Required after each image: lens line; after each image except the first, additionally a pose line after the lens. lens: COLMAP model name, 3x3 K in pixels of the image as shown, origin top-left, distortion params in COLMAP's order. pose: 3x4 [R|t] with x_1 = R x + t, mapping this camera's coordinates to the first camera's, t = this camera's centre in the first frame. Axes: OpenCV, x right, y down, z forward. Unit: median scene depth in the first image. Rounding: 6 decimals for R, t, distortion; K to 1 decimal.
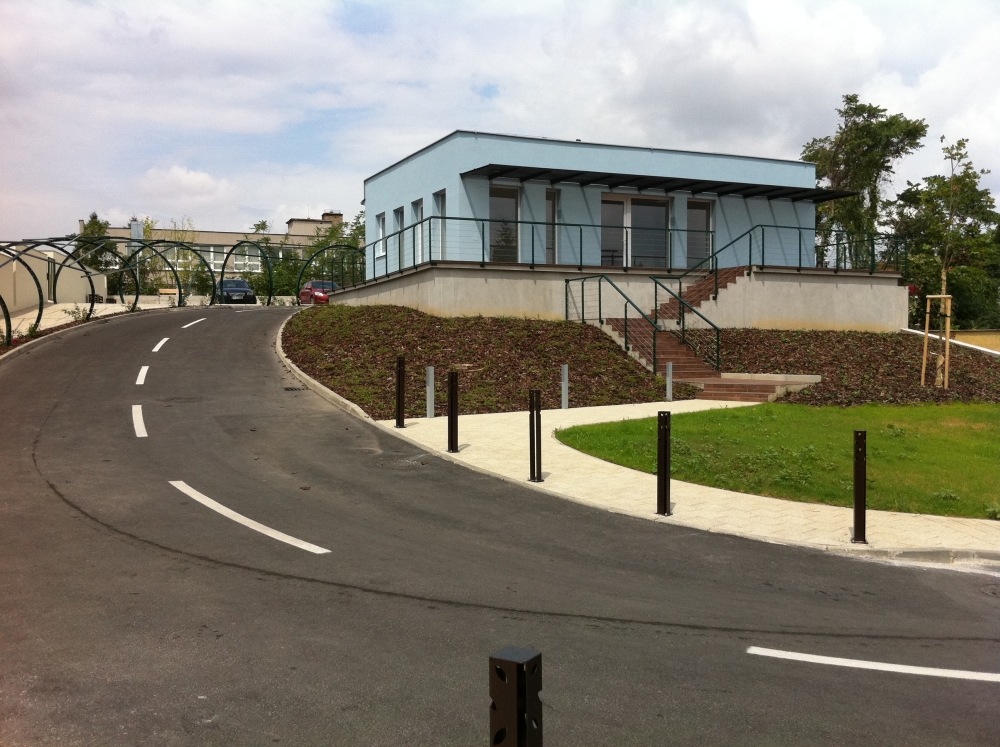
lens RADIAL K [[957.0, 0, 500.0], [0, 957.0, 373.5], [0, 0, 1]] dist [0.061140, -0.300743]
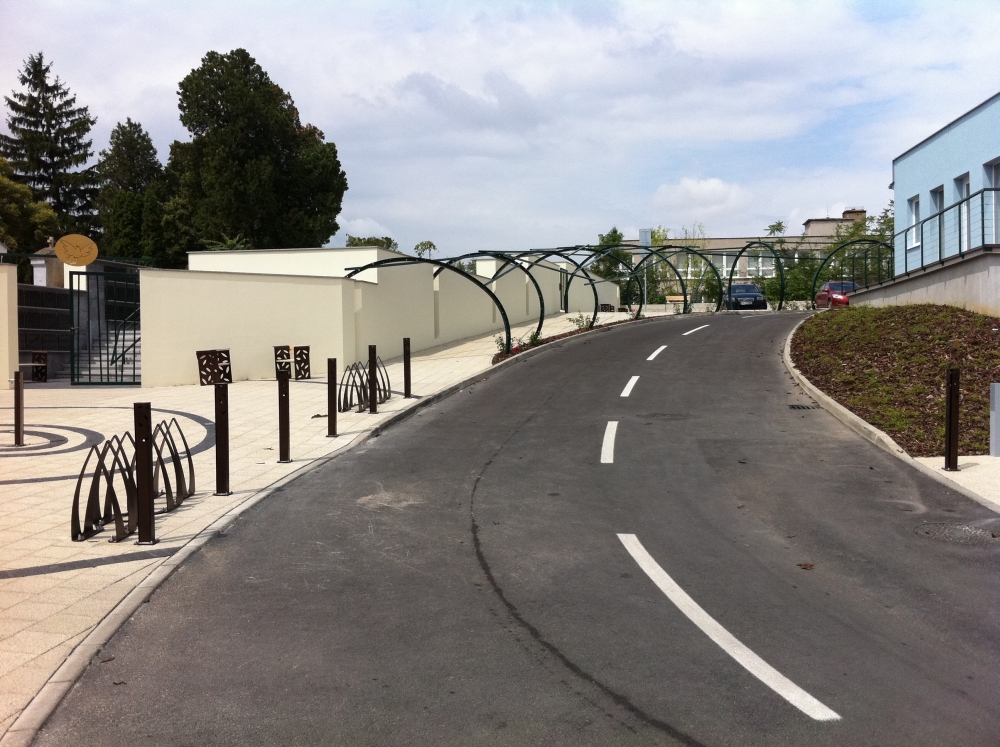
lens RADIAL K [[957.0, 0, 500.0], [0, 957.0, 373.5], [0, 0, 1]] dist [0.061140, -0.300743]
pose [[0.865195, 0.010858, -0.501318, -0.019944], [-0.016157, 0.999850, -0.006230, -0.001890], [0.501175, 0.013490, 0.865241, 0.115527]]
